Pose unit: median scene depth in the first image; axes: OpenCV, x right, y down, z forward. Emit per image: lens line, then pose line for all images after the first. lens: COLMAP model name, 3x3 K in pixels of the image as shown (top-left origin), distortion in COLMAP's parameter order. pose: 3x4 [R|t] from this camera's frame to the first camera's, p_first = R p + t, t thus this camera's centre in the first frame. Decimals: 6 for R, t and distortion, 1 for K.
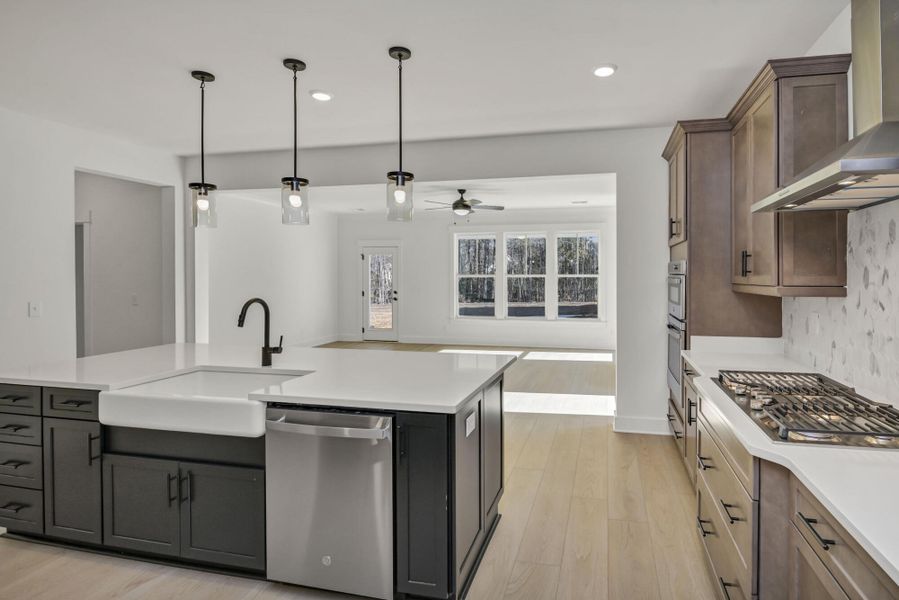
lens RADIAL K [[460.1, 0, 610.4], [0, 460.1, 283.4], [0, 0, 1]] dist [0.000126, -0.007435]
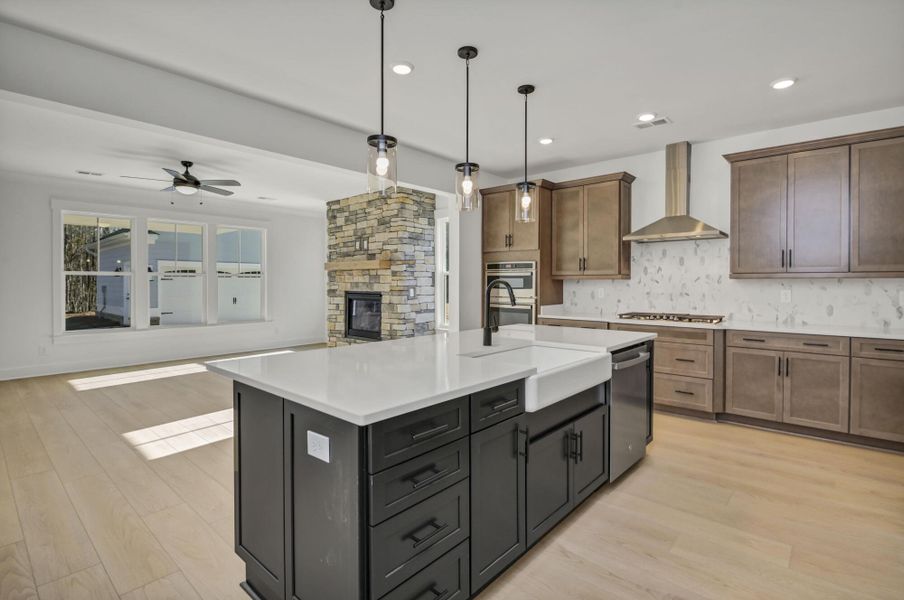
lens RADIAL K [[373.2, 0, 503.4], [0, 373.2, 285.7], [0, 0, 1]] dist [-0.010421, -0.000572]
pose [[0.550533, -0.011901, 0.834729, -1.289688], [0.016940, 0.999852, 0.003082, 0.040532], [-0.834642, 0.012443, 0.550653, 0.445438]]
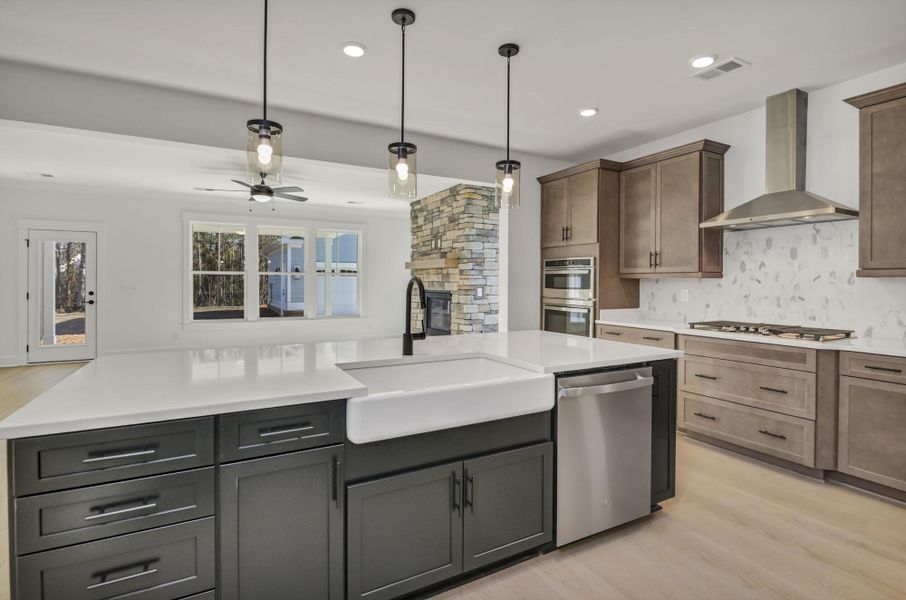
lens RADIAL K [[394.1, 0, 509.2], [0, 394.1, 284.9], [0, 0, 1]] dist [-0.011962, -0.000657]
pose [[0.786186, -0.006452, 0.617956, -0.997234], [0.010860, 0.999935, -0.003377, 0.046850], [-0.617895, 0.009366, 0.786205, 0.271819]]
